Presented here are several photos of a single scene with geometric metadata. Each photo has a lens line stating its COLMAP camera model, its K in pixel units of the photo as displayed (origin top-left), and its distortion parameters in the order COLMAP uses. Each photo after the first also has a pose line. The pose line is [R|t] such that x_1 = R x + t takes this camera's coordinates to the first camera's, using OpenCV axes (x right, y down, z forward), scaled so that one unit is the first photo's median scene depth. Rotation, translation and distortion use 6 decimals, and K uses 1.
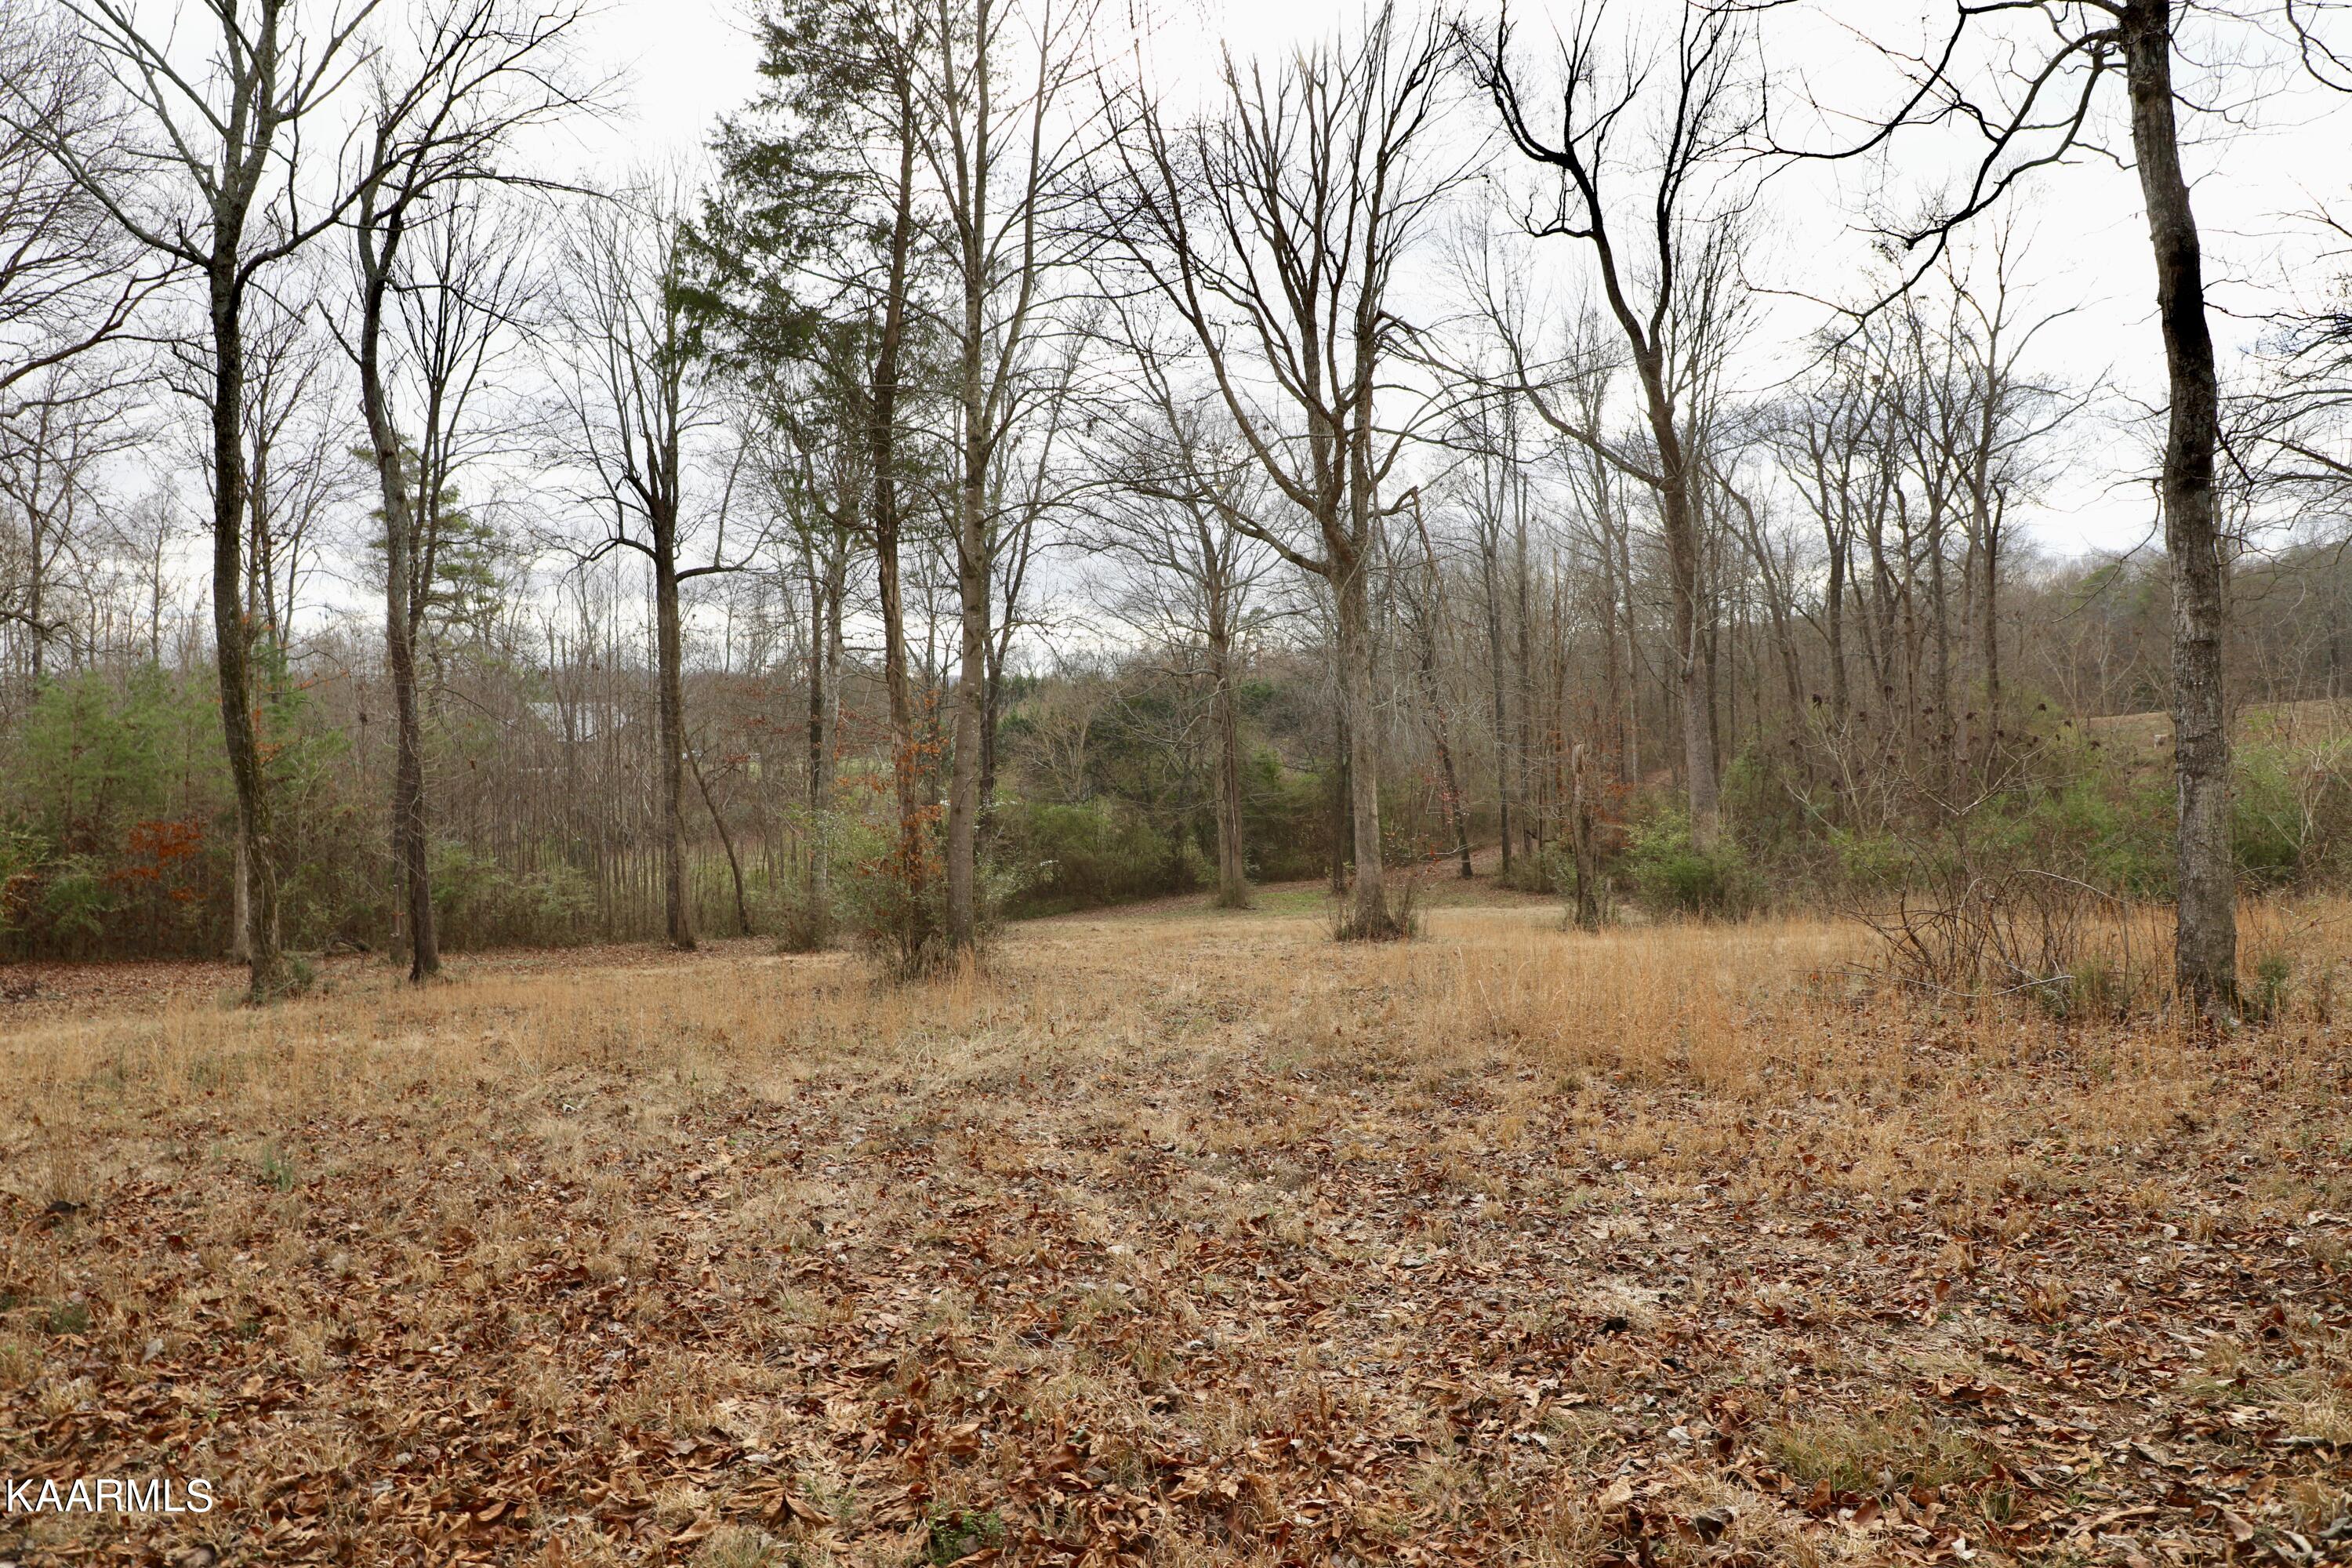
lens RADIAL K [[1669.9, 0, 1207.6], [0, 1669.9, 763.8], [0, 0, 1]] dist [-0.063109, 0.039548]
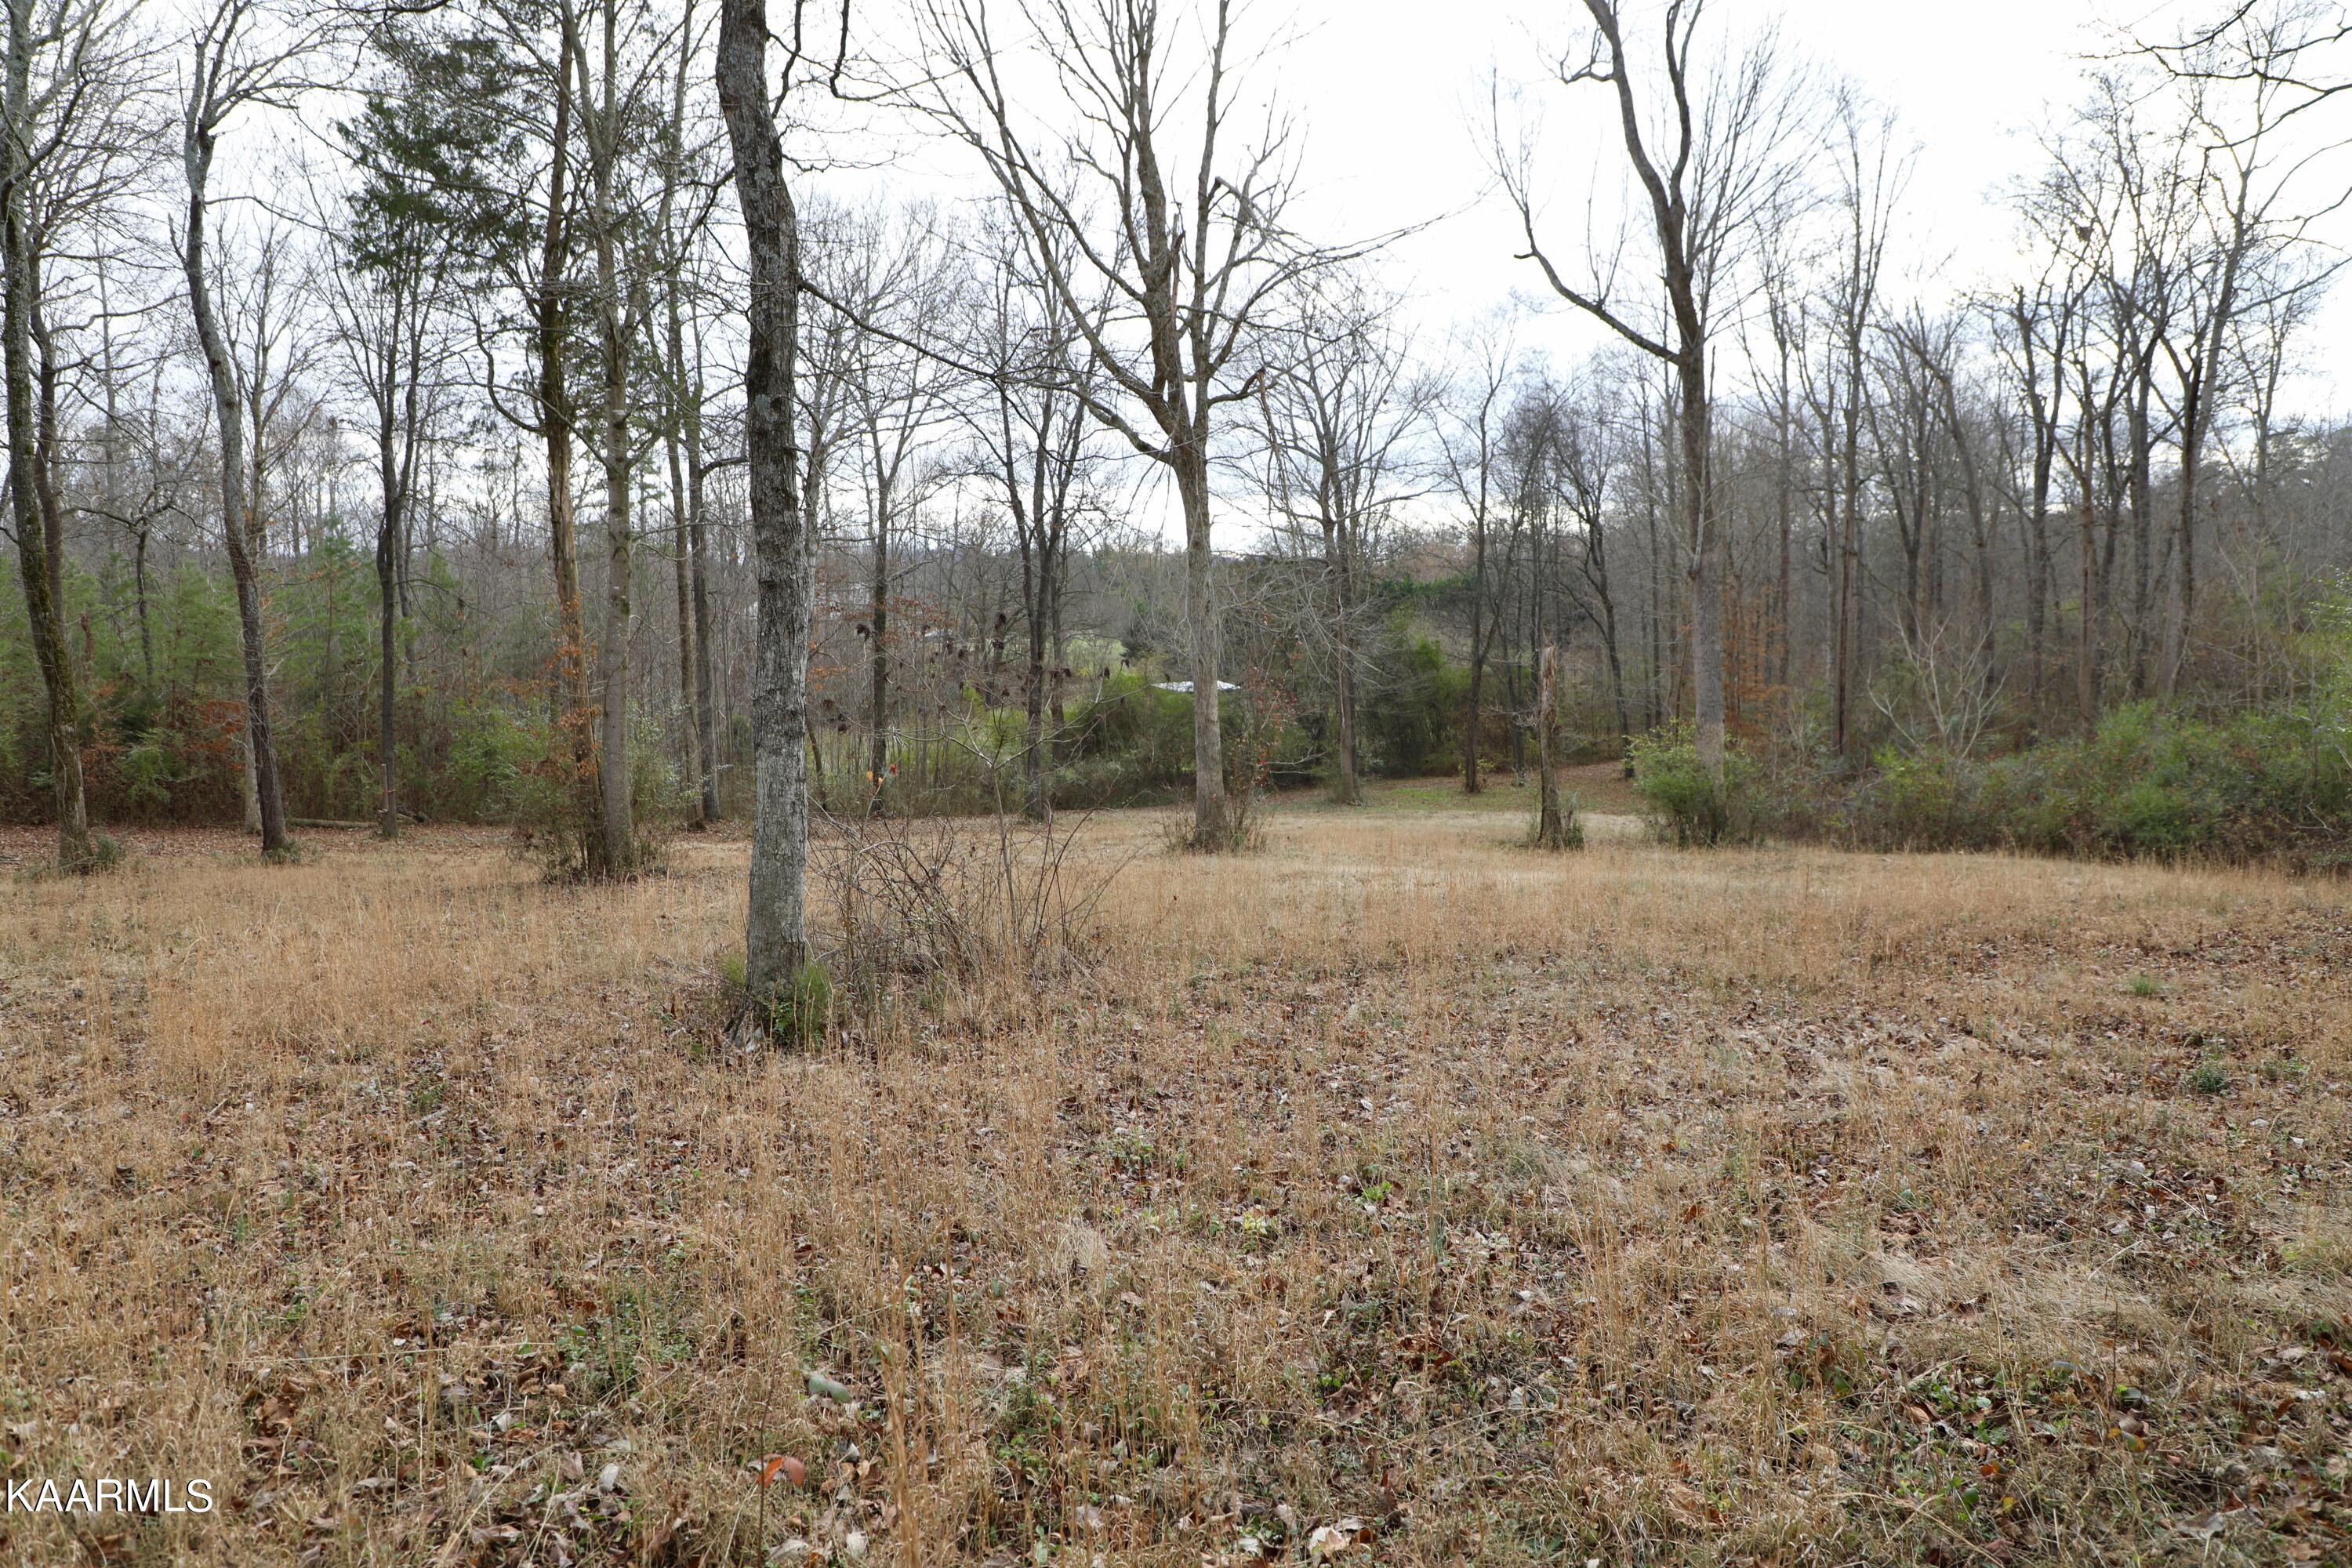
lens RADIAL K [[1669.9, 0, 1185.6], [0, 1669.9, 772.1], [0, 0, 1]] dist [-0.063109, 0.039548]
pose [[0.979966, 0.028895, -0.197057, 0.260882], [-0.014155, 0.997022, 0.075807, -0.011161], [0.198661, -0.071499, 0.977457, 0.067451]]
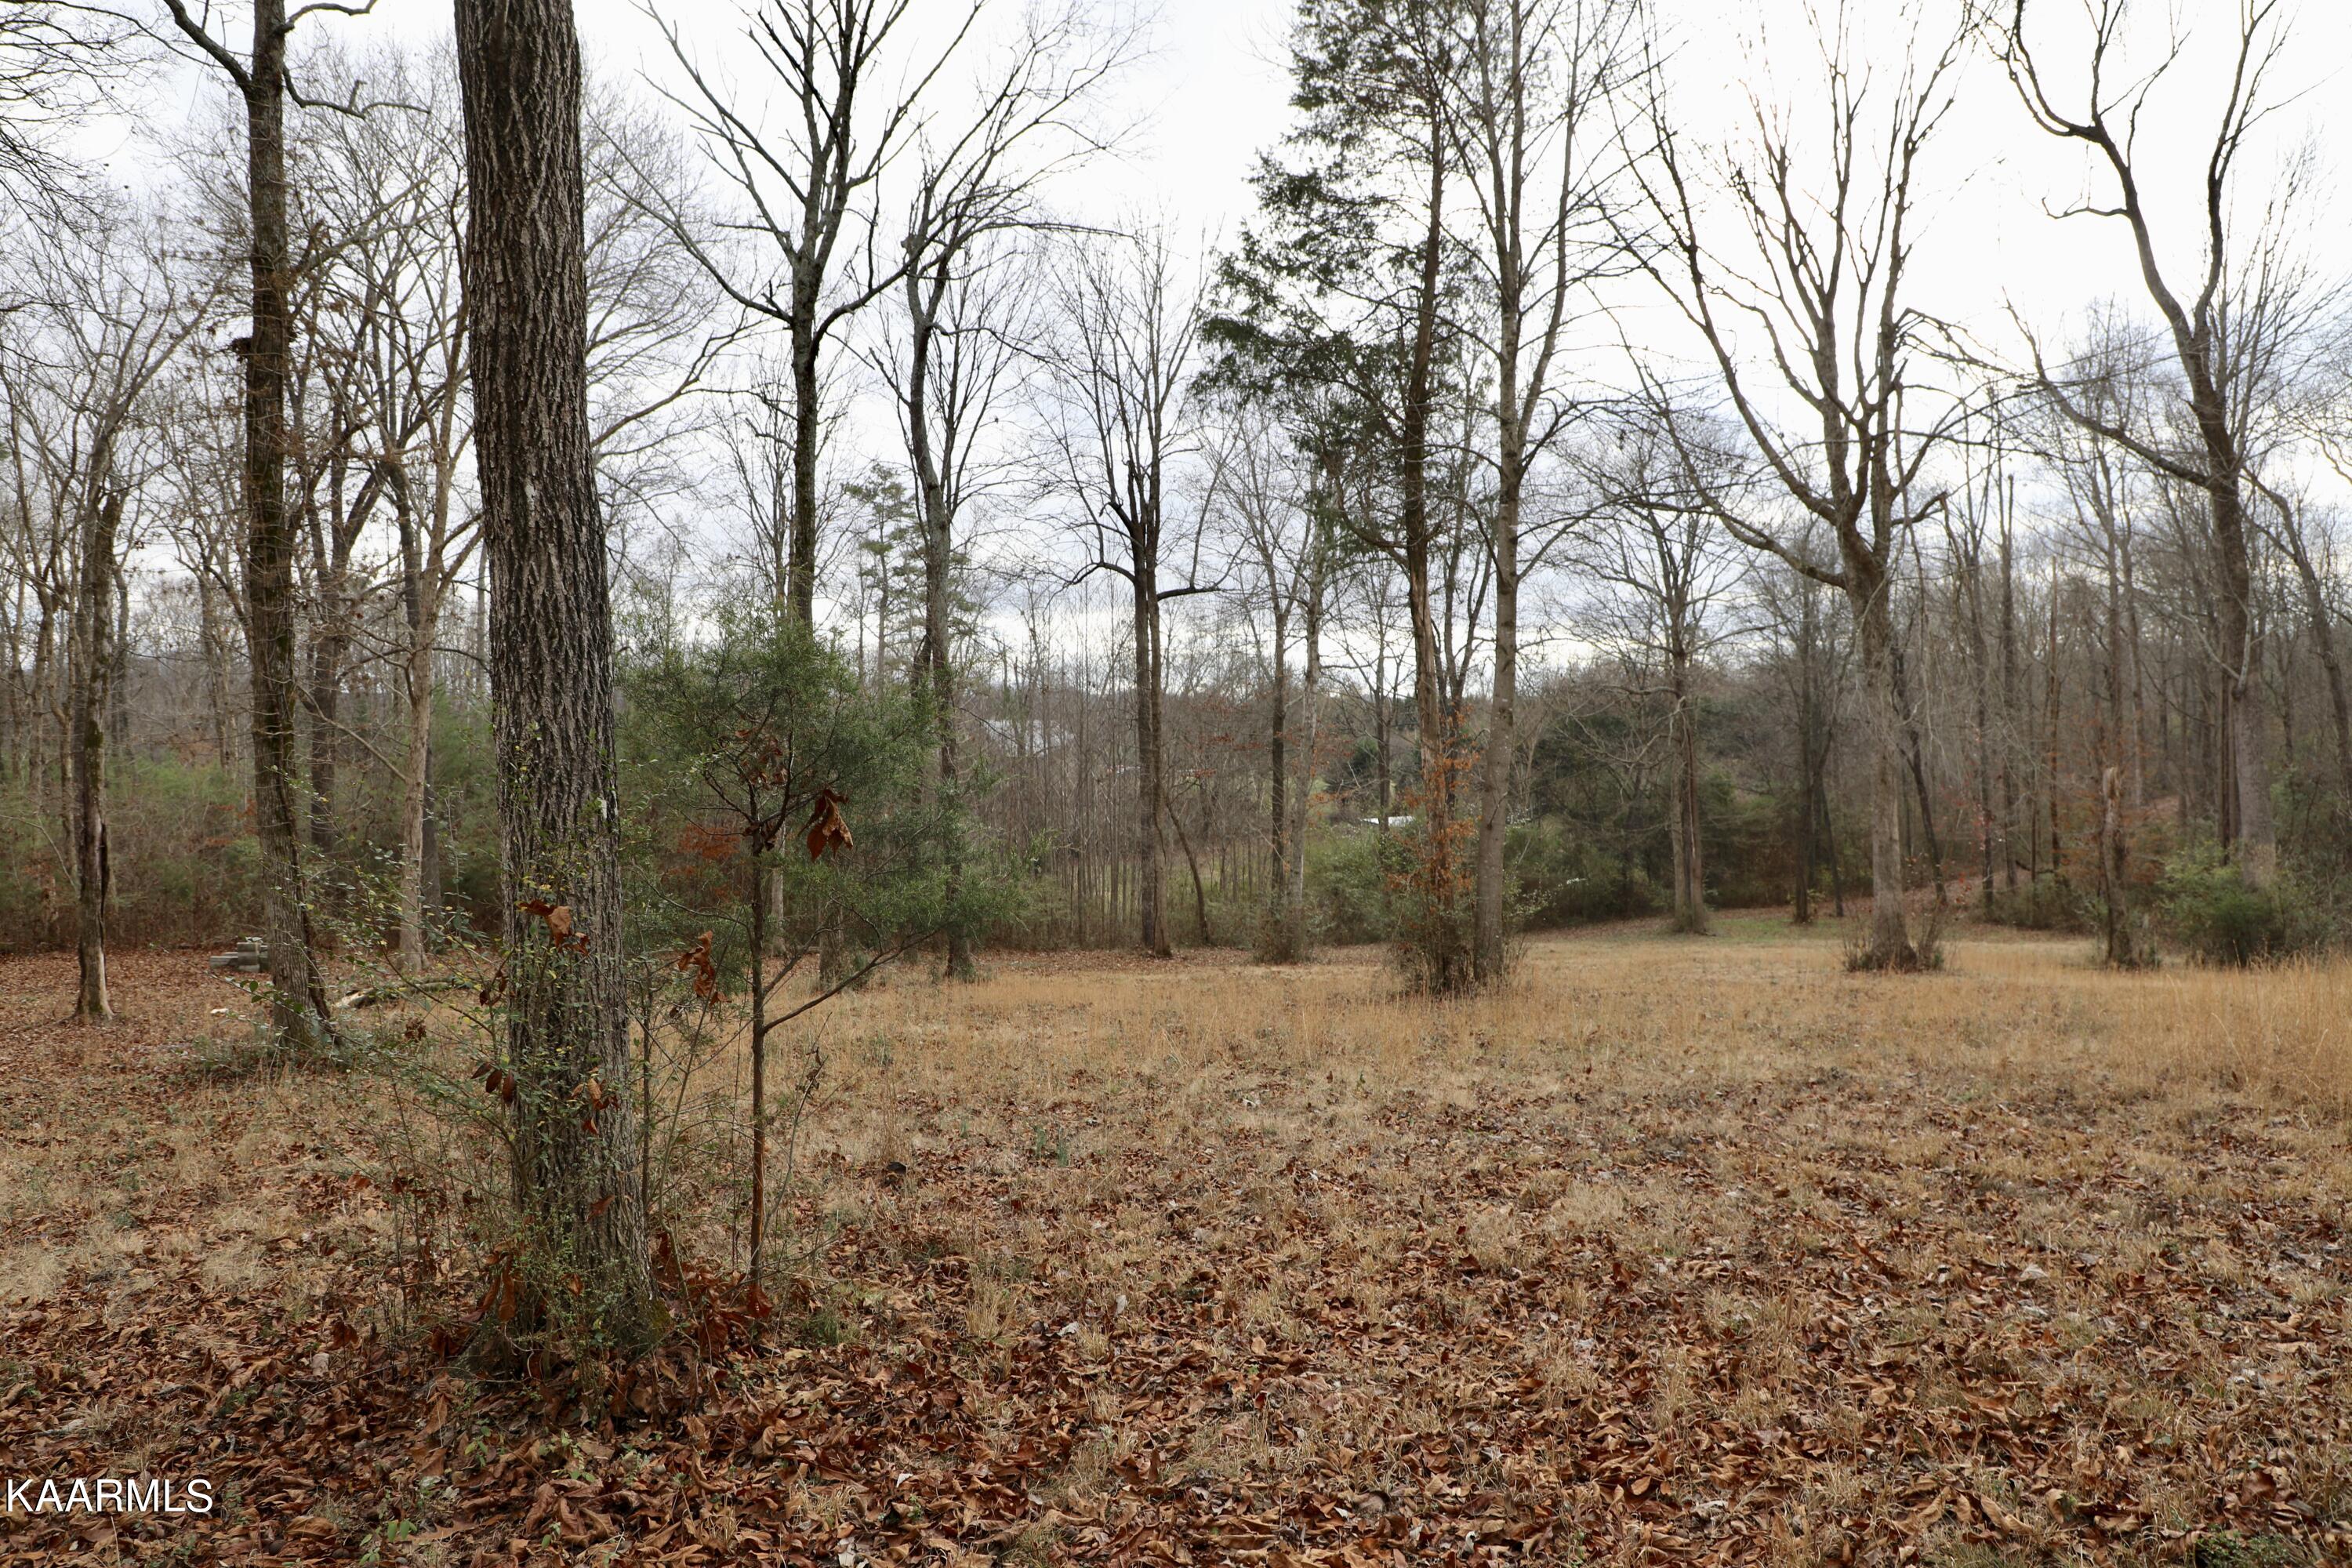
lens RADIAL K [[1669.9, 0, 1192.4], [0, 1669.9, 764.5], [0, 0, 1]] dist [-0.063109, 0.039548]
pose [[0.967679, 0.009064, -0.252022, -0.048102], [-0.011773, 0.999888, -0.009245, 0.001344], [0.251910, 0.011913, 0.967677, -0.007930]]
